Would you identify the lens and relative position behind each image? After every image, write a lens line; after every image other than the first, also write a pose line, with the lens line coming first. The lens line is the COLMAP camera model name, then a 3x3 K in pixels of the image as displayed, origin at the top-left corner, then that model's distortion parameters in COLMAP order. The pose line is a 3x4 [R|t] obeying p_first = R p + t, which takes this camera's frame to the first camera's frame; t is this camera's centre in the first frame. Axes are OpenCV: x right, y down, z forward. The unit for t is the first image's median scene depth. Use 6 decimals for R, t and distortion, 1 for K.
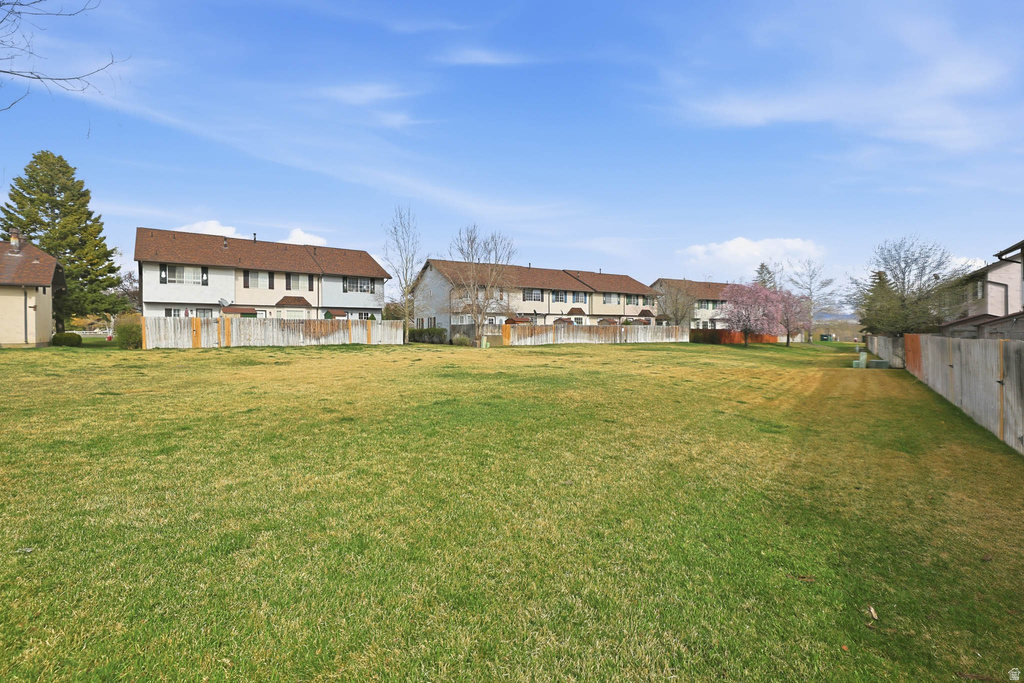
lens RADIAL K [[425.6, 0, 513.2], [0, 425.6, 335.7], [0, 0, 1]] dist [-0.000710, -0.000136]
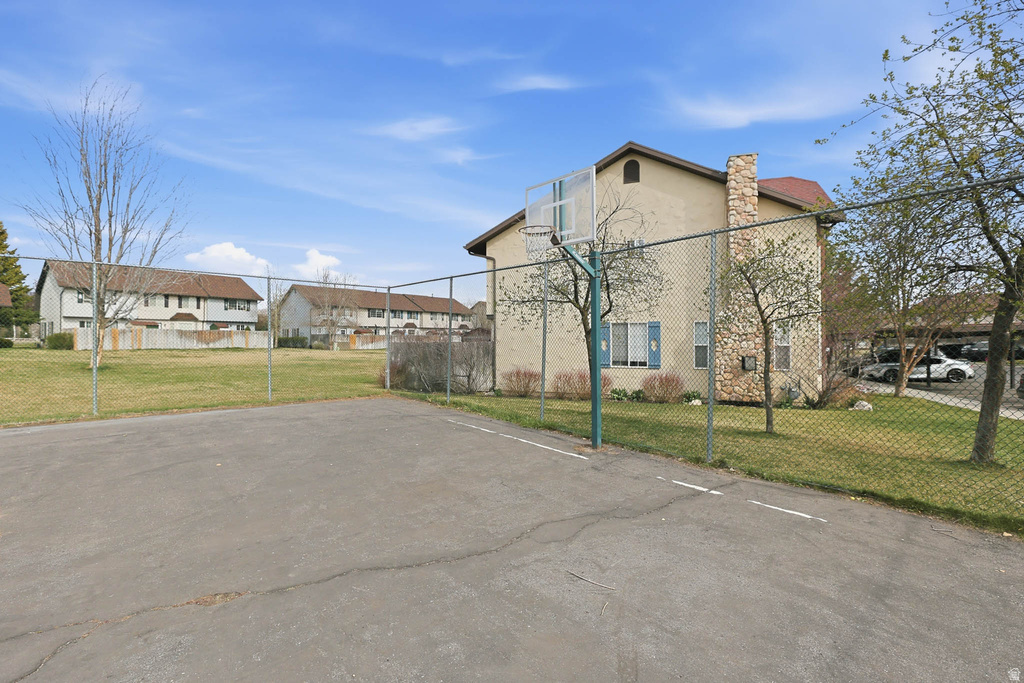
lens RADIAL K [[425.6, 0, 513.2], [0, 425.6, 335.7], [0, 0, 1]] dist [-0.000710, -0.000136]
pose [[0.959495, 0.007050, 0.281637, 0.103257], [-0.001182, 0.999779, -0.020999, 0.007571], [-0.281722, 0.019815, 0.959291, -0.556531]]
